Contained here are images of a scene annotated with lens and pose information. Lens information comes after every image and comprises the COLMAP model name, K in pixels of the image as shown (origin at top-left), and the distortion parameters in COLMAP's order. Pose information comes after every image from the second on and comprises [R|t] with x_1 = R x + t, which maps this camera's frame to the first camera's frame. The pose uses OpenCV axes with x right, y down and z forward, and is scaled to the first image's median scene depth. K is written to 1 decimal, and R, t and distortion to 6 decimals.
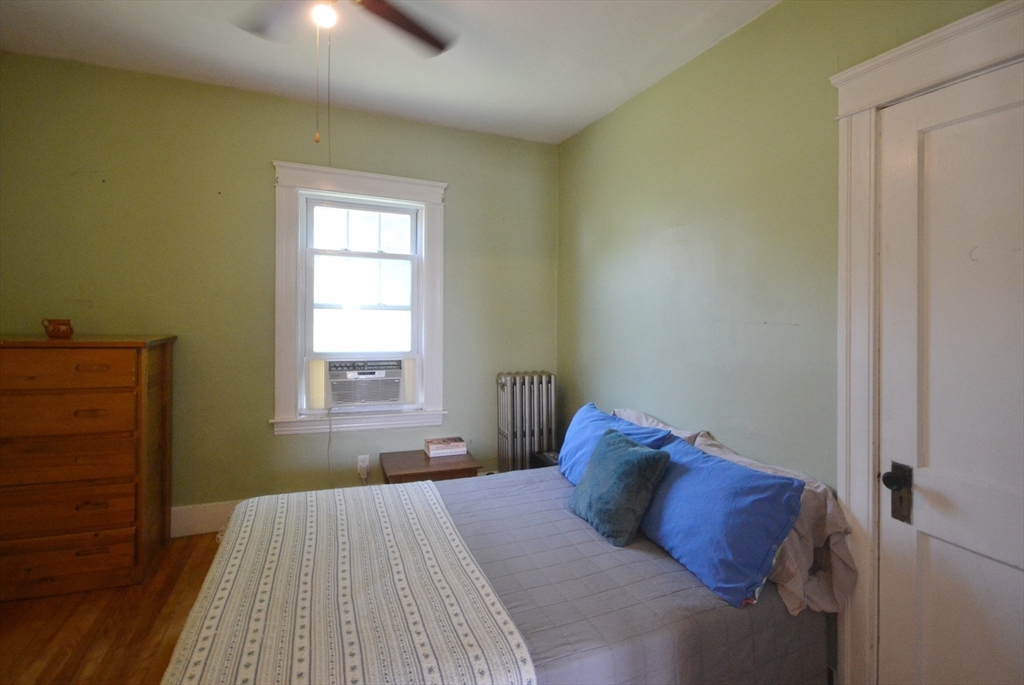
lens RADIAL K [[488.4, 0, 536.2], [0, 488.4, 327.5], [0, 0, 1]] dist [-0.000749, -0.001007]
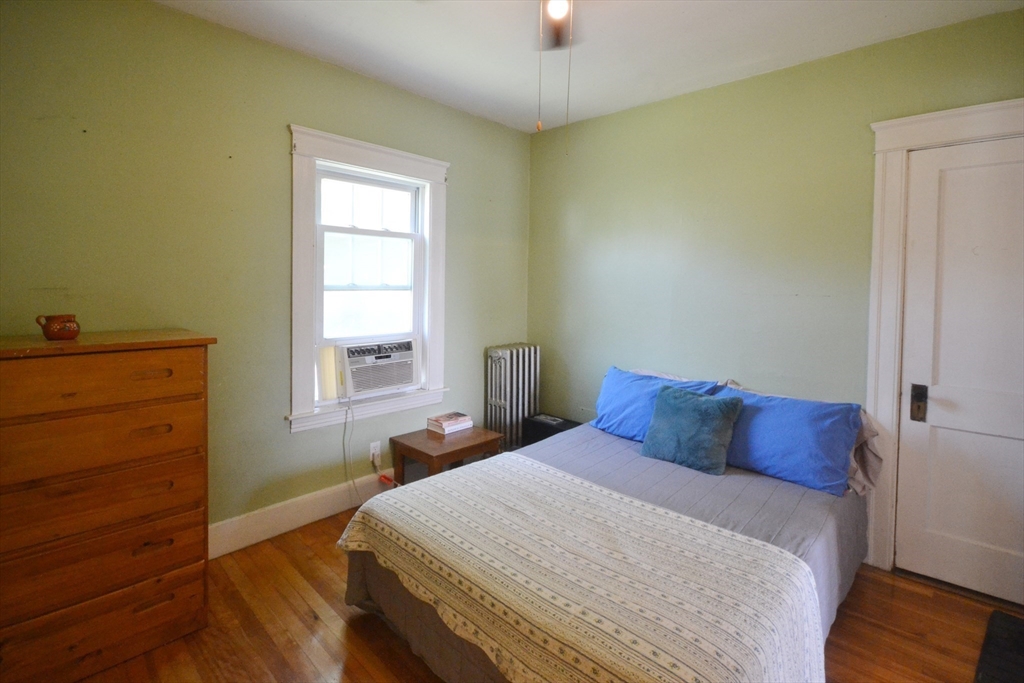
lens RADIAL K [[465.5, 0, 513.6], [0, 465.5, 314.2], [0, 0, 1]] dist [-0.000383, -0.000006]
pose [[0.925309, -0.042925, 0.376777, -0.483997], [0.030189, 0.998758, 0.039645, -0.020316], [-0.378011, -0.025309, 0.925455, 0.060724]]
